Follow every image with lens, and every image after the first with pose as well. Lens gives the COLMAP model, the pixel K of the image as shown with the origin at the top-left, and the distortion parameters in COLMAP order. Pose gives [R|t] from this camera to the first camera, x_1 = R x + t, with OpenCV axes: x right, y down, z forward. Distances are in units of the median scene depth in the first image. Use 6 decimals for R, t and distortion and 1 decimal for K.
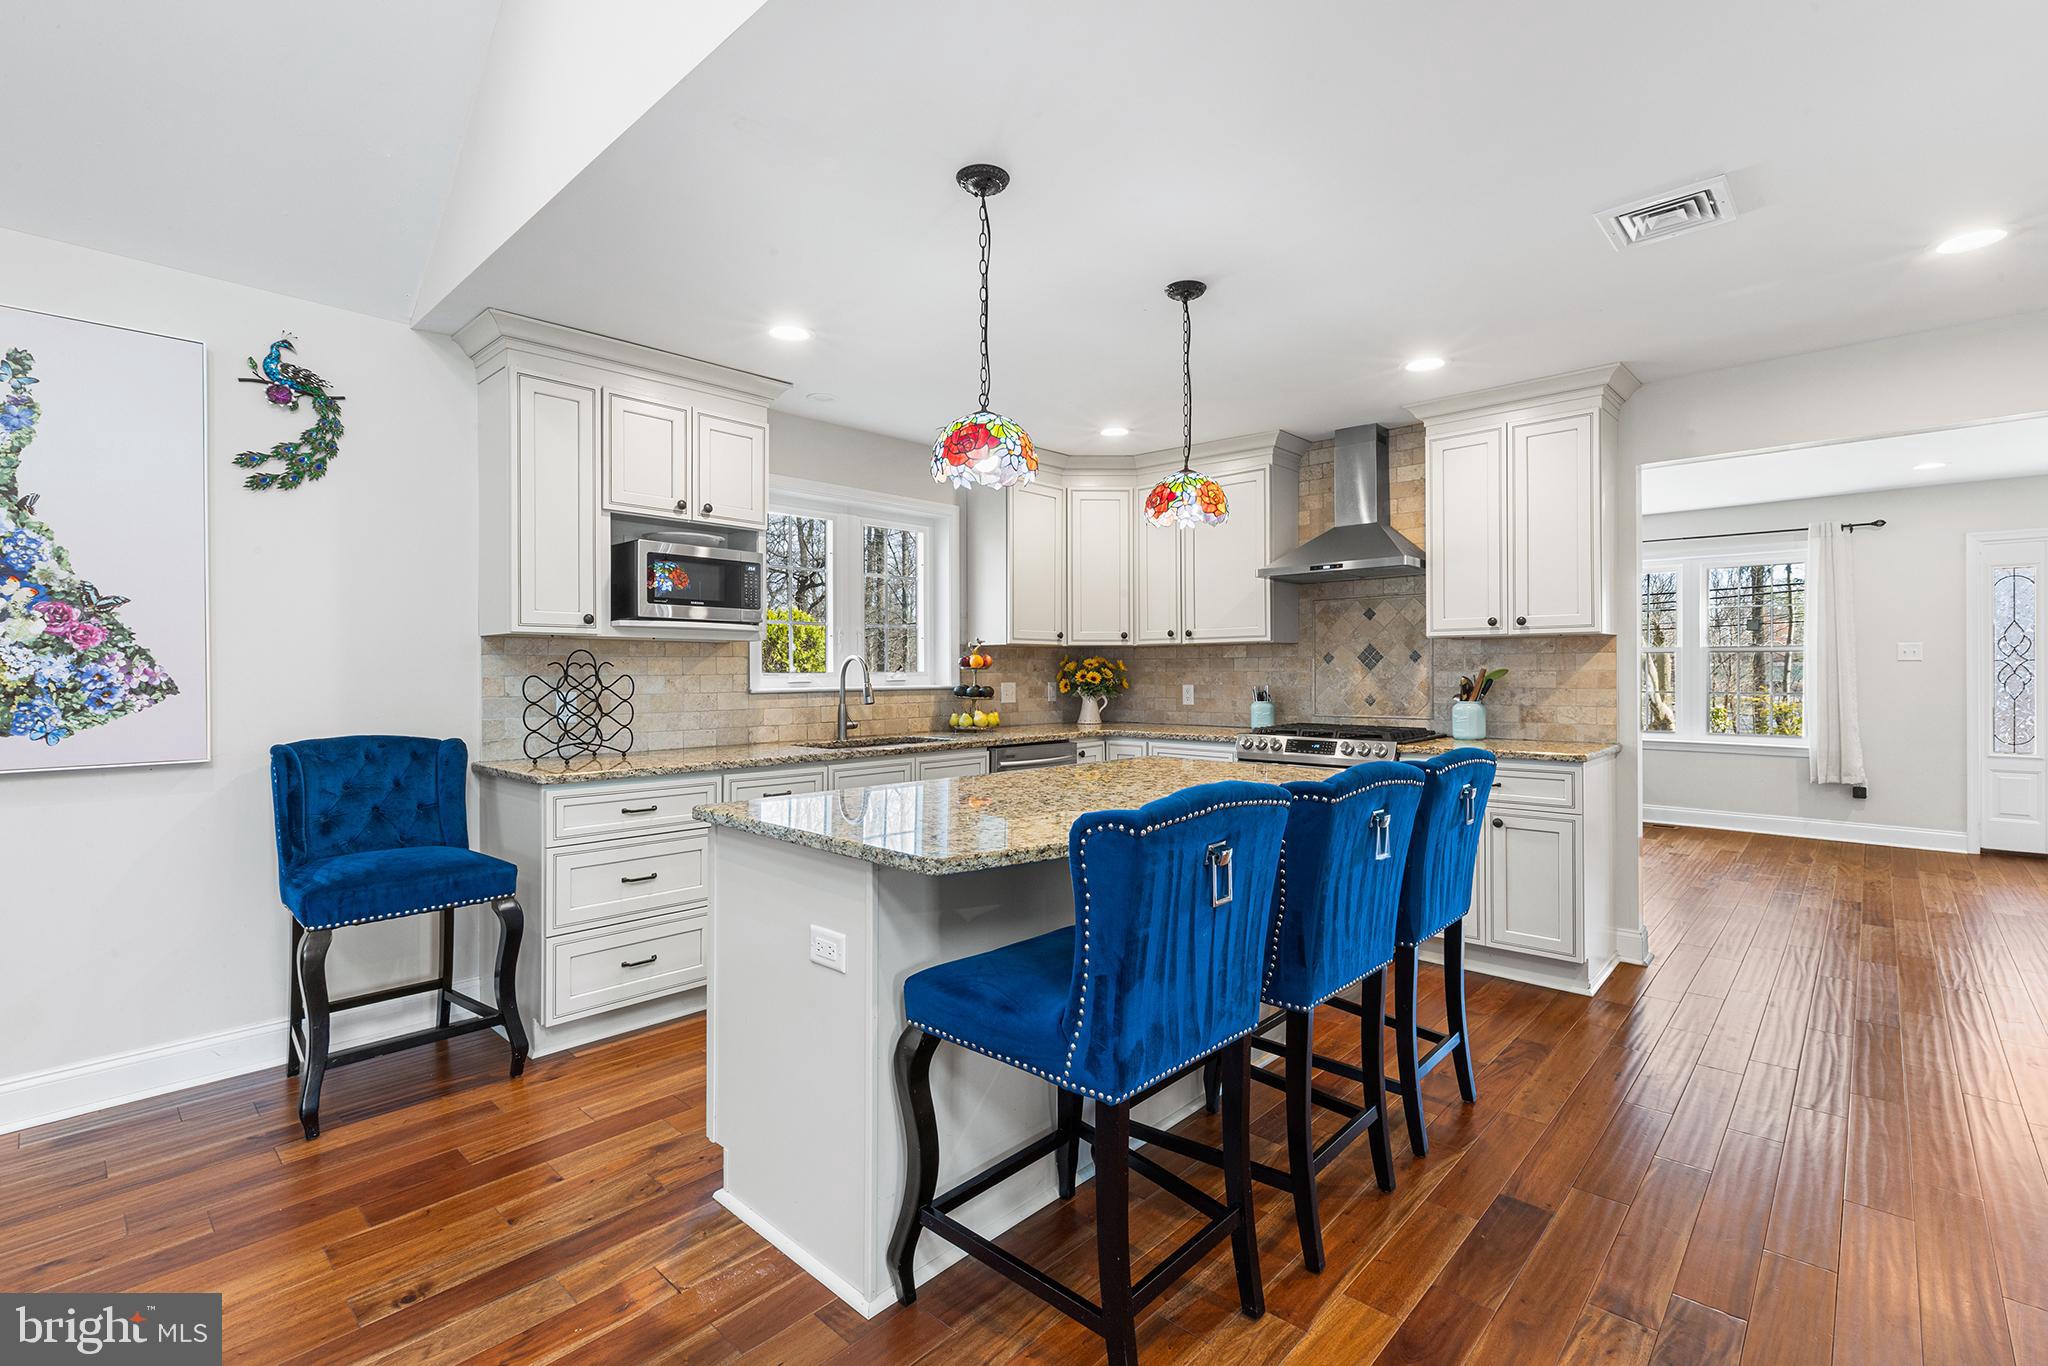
lens RADIAL K [[917.8, 0, 1016.1], [0, 917.8, 671.9], [0, 0, 1]] dist [0.002190, -0.001818]
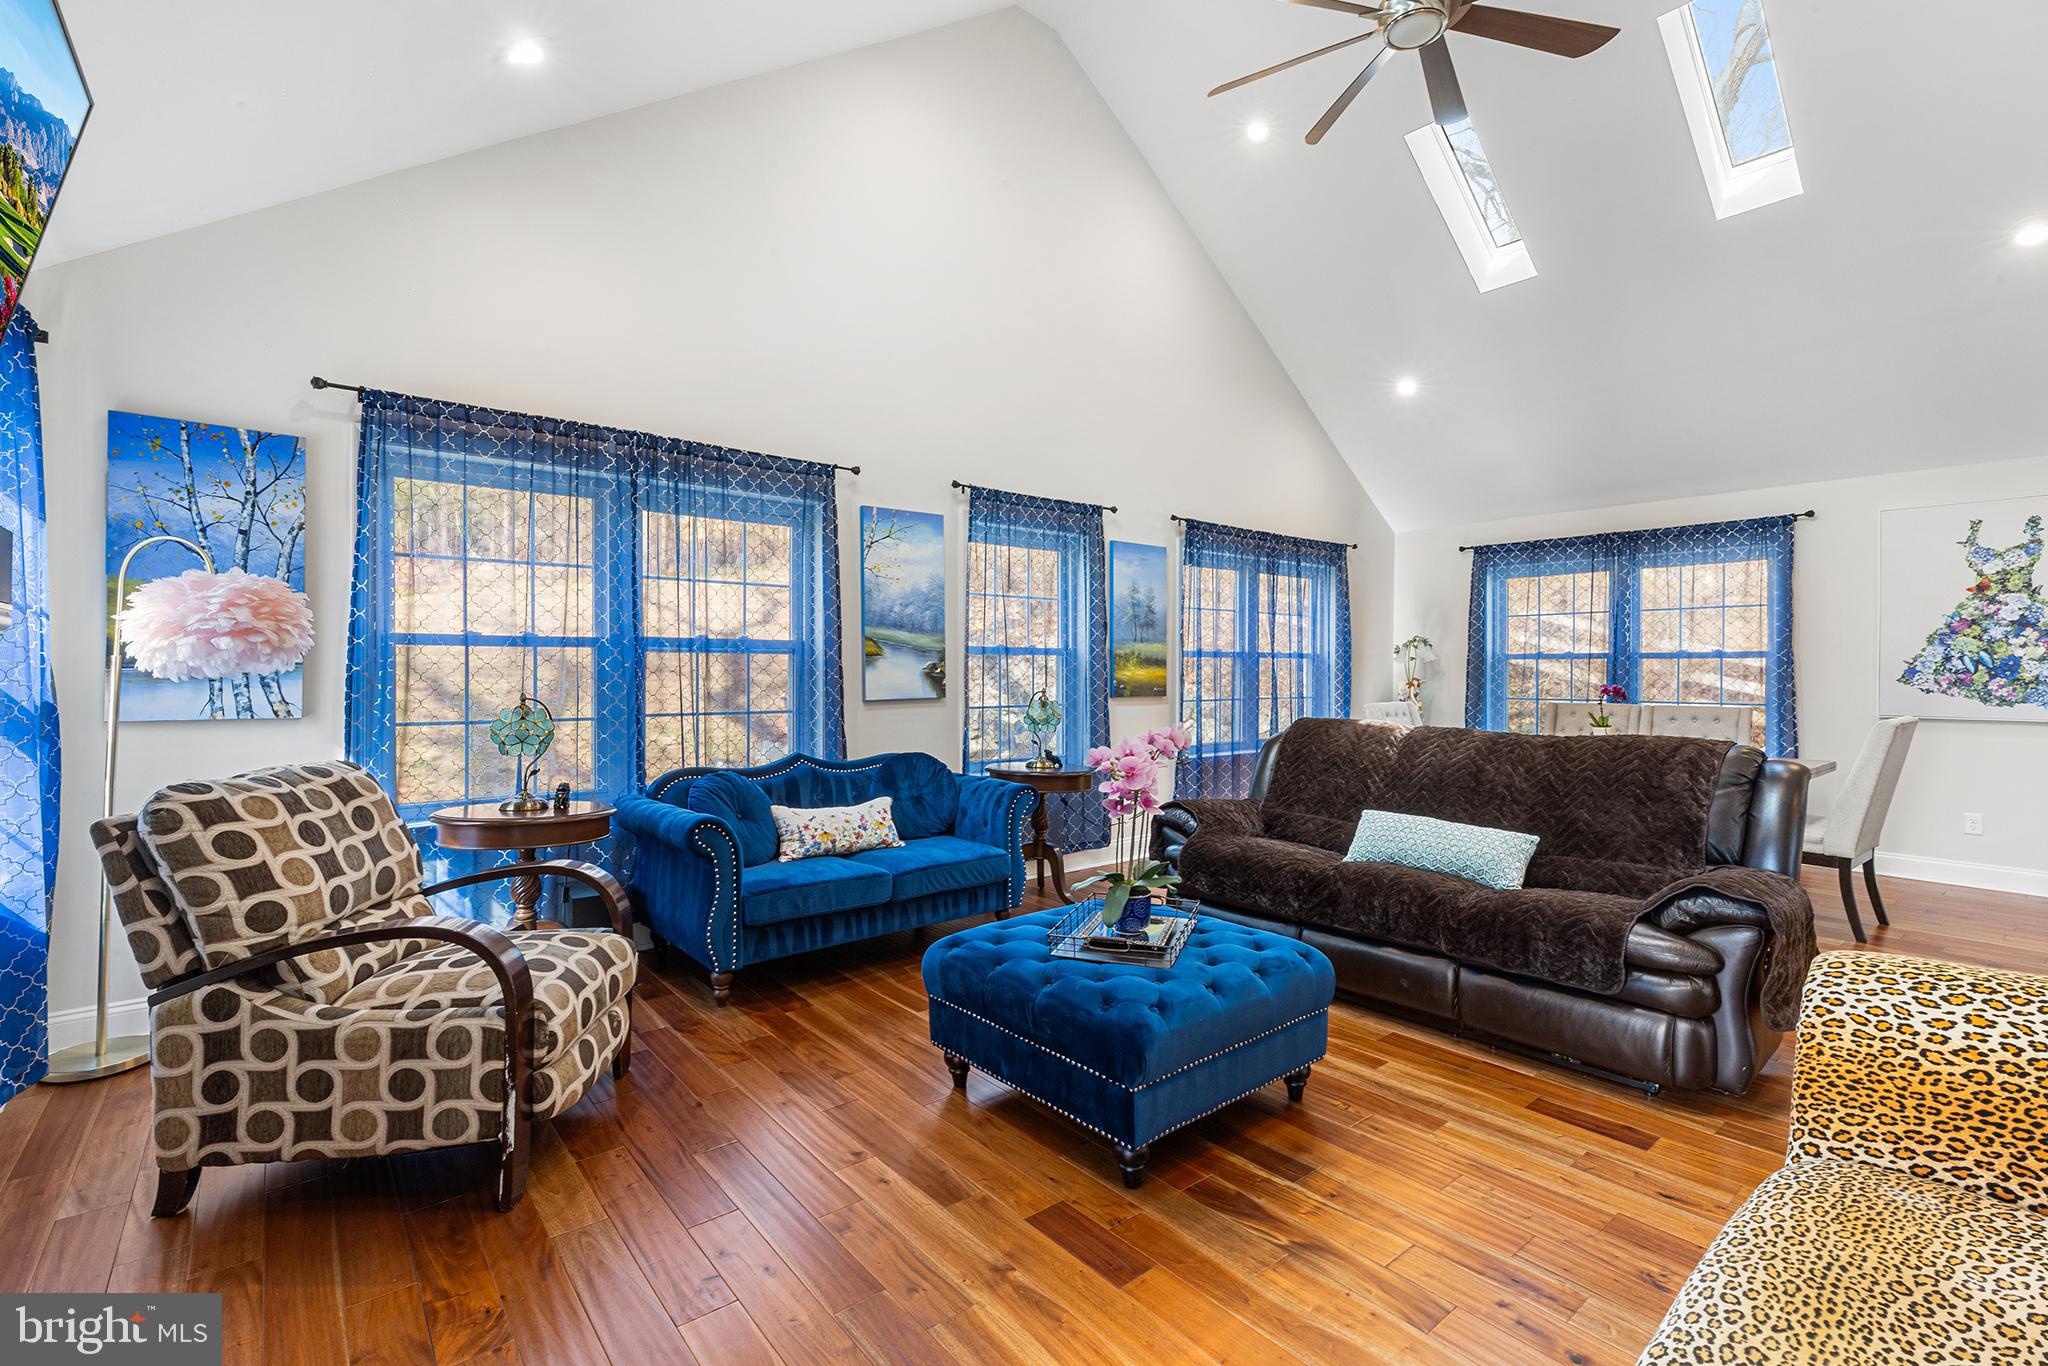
lens RADIAL K [[917.8, 0, 1031.7], [0, 917.8, 674.8], [0, 0, 1]] dist [0.002190, -0.001818]
pose [[-0.123029, 0.006672, -0.992381, 1.182766], [-0.009334, 0.999925, 0.007880, 0.009351], [0.992359, 0.010233, -0.122958, -0.932820]]
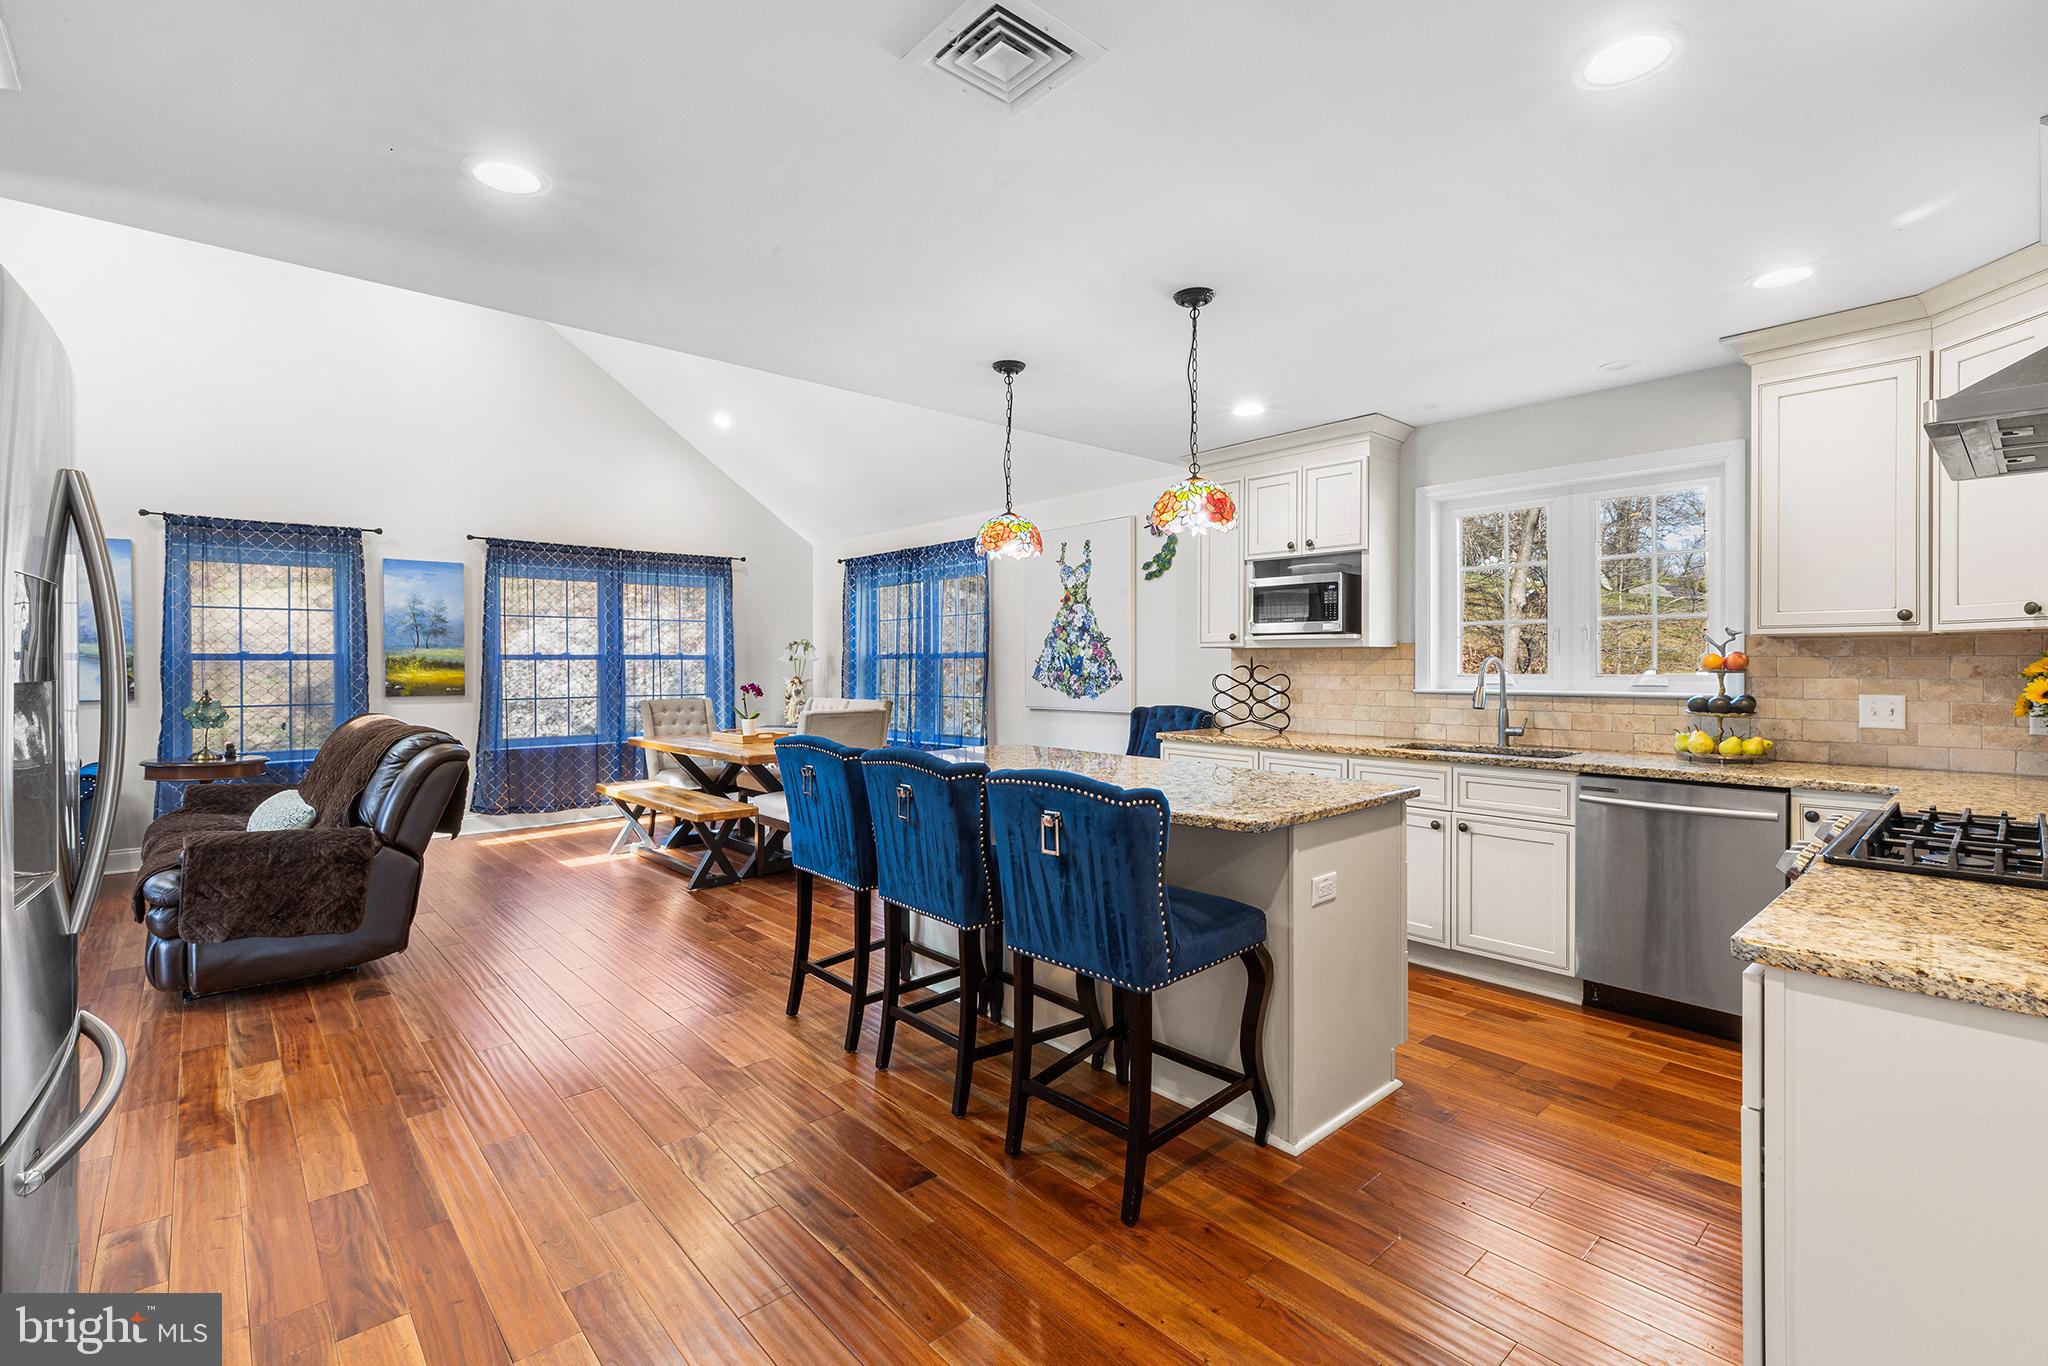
lens RADIAL K [[917.8, 0, 1040.6], [0, 917.8, 667.4], [0, 0, 1]] dist [0.002190, -0.001818]
pose [[-0.074003, 0.004111, -0.997250, 1.330079], [-0.002181, 0.999988, 0.004284, -0.016750], [0.997256, 0.002492, -0.073993, 1.013396]]
